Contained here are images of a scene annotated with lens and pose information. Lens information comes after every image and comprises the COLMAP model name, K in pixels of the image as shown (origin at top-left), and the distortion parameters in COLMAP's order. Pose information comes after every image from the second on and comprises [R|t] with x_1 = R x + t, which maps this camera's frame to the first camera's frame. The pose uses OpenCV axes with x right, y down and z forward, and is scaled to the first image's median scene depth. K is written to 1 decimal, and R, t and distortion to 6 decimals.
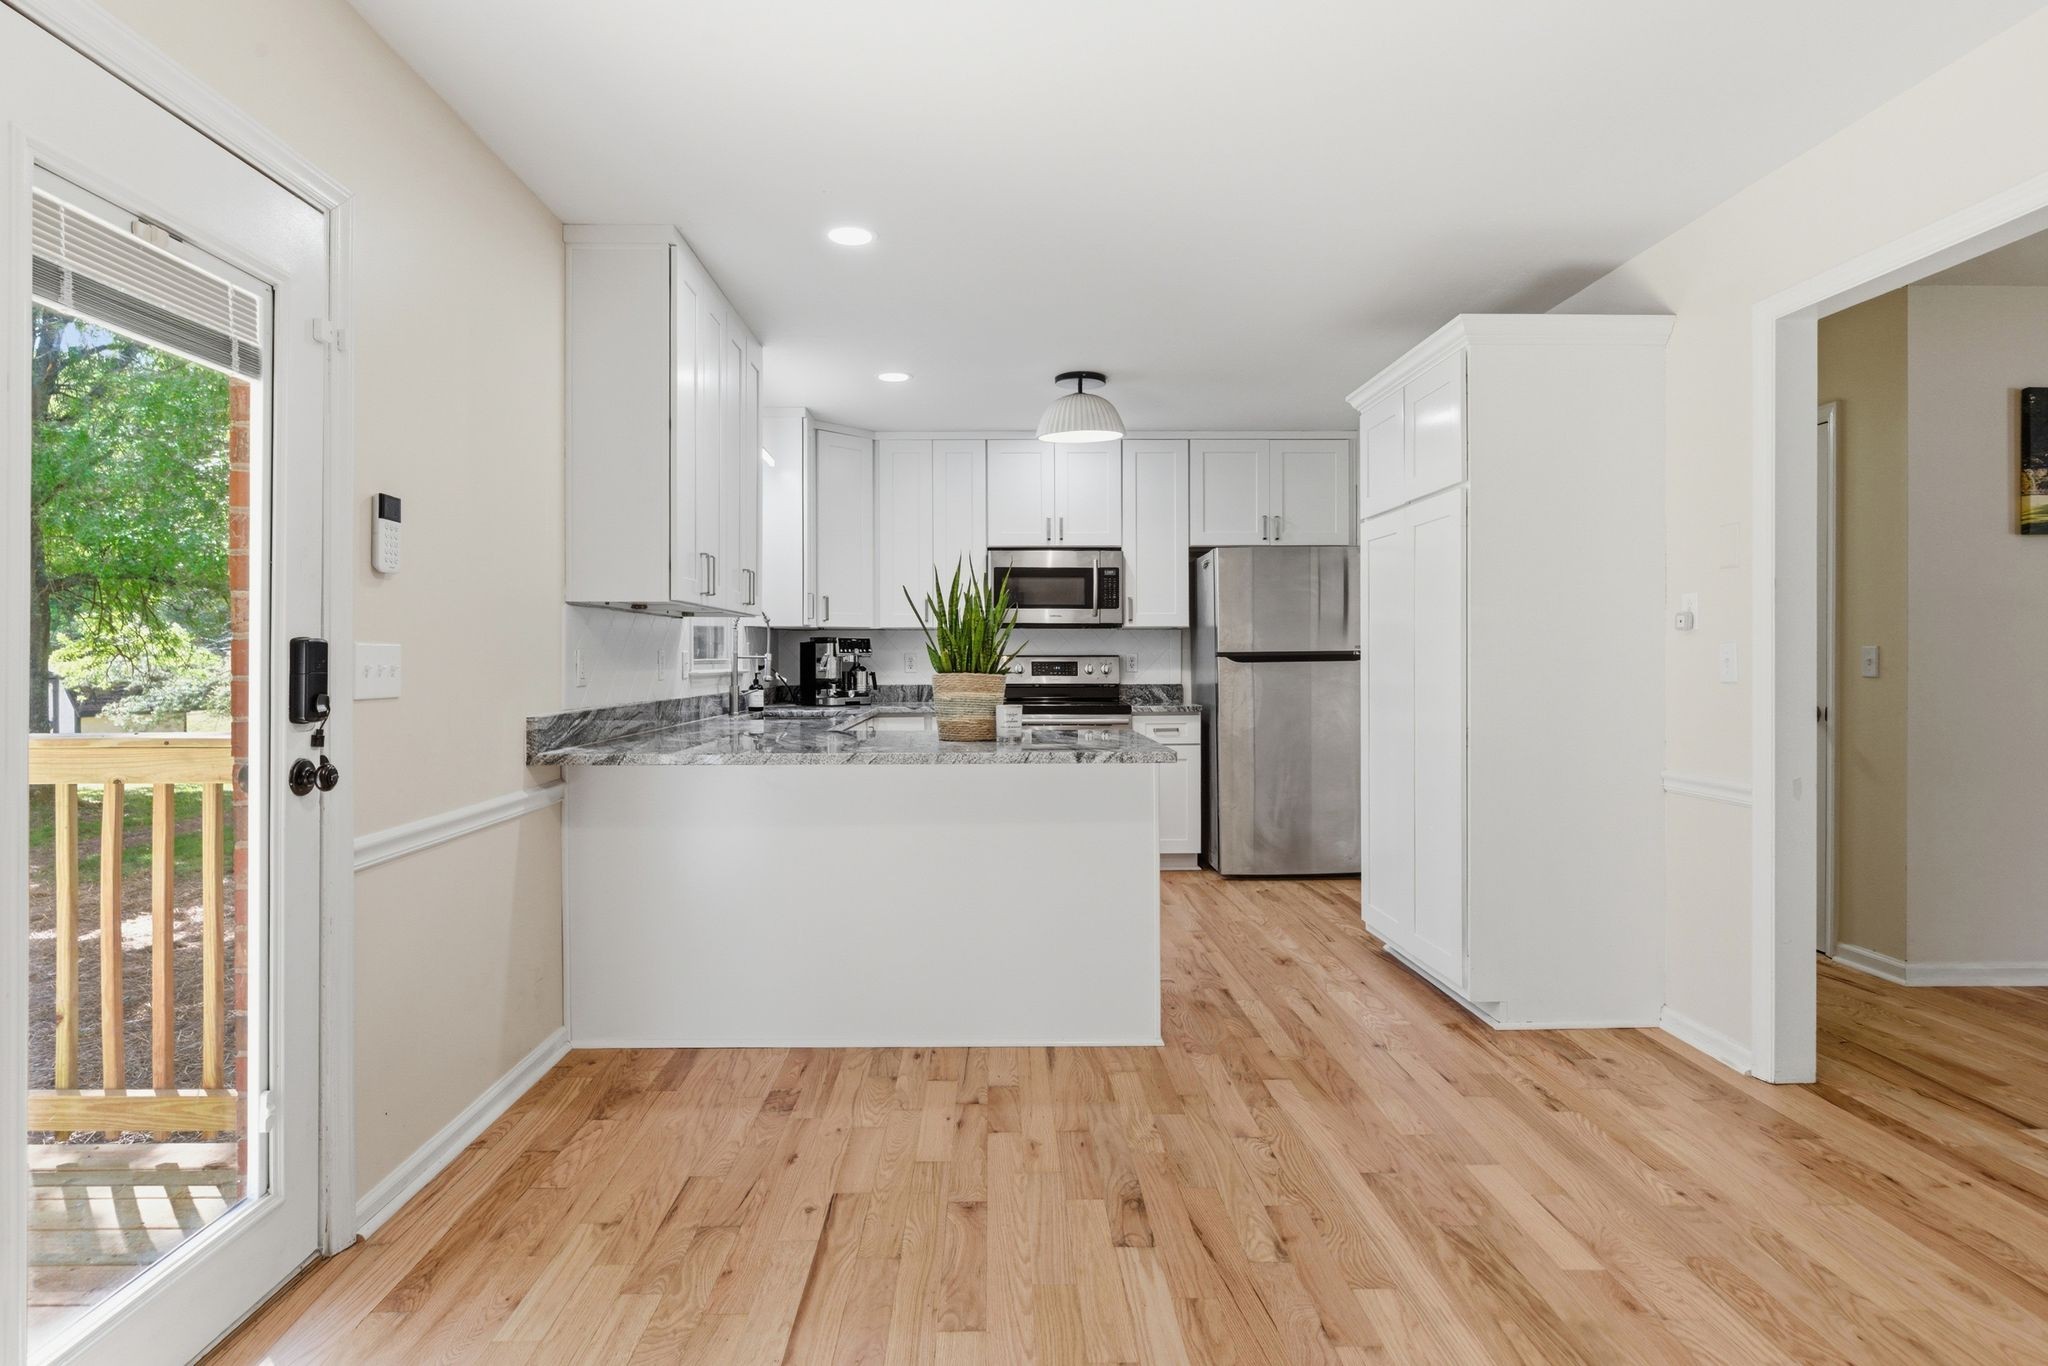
lens RADIAL K [[1064.2, 0, 1024.0], [0, 1064.2, 683.0], [0, 0, 1]] dist [-0.000068, 0.002022]
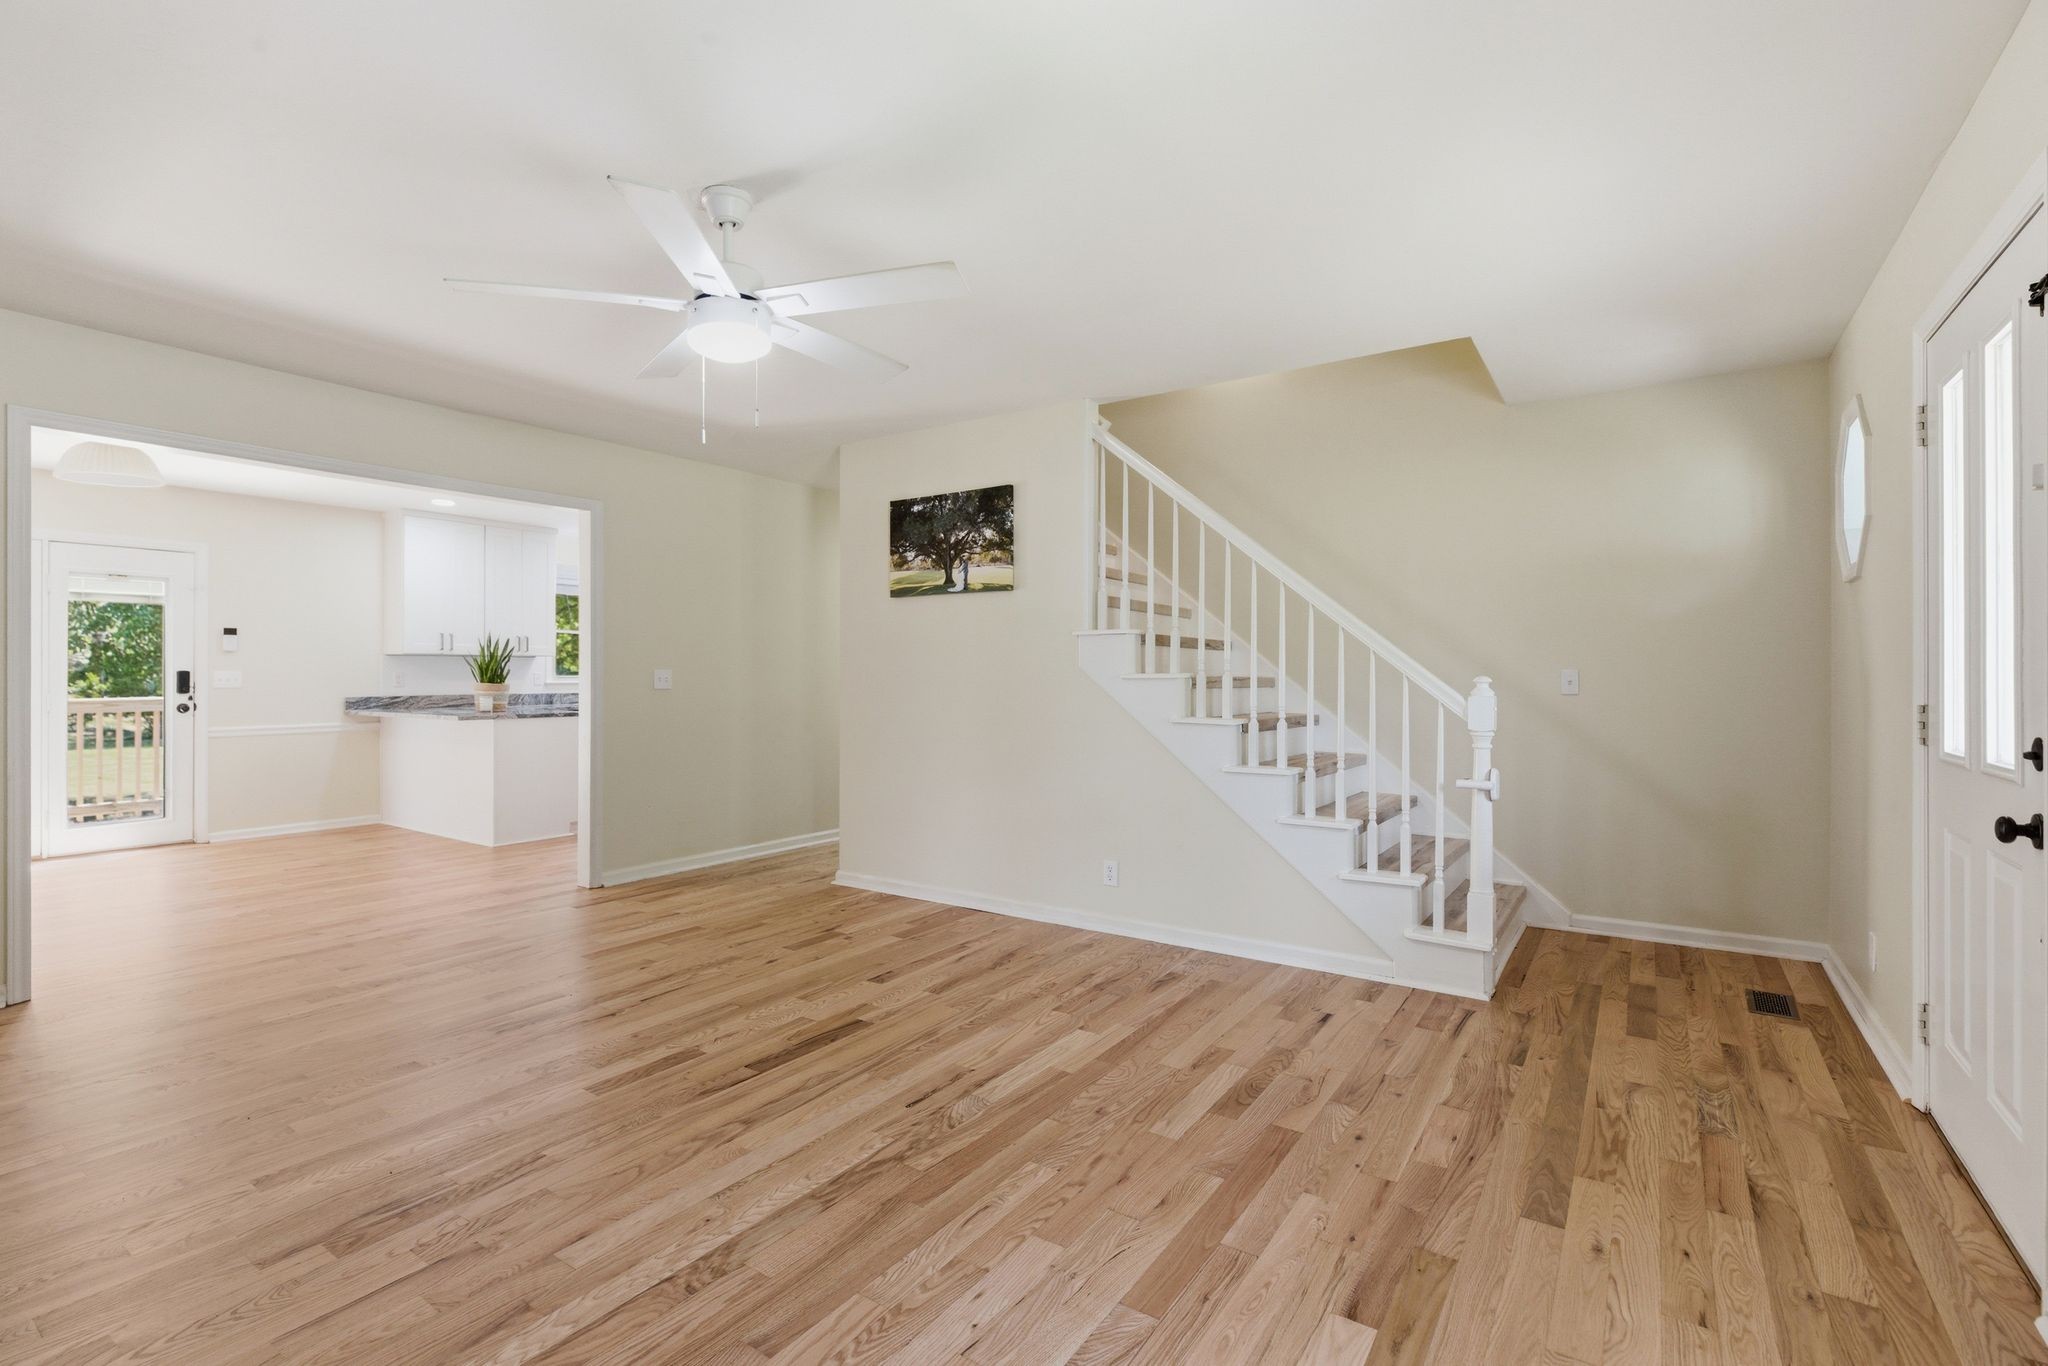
lens RADIAL K [[938.6, 0, 1001.5], [0, 938.6, 676.0], [0, 0, 1]] dist [-0.004477, 0.000982]
pose [[0.810625, 0.005078, -0.585543, 2.389986], [-0.014758, 0.999822, -0.011761, -0.018291], [0.585379, 0.018175, 0.810556, 0.012370]]
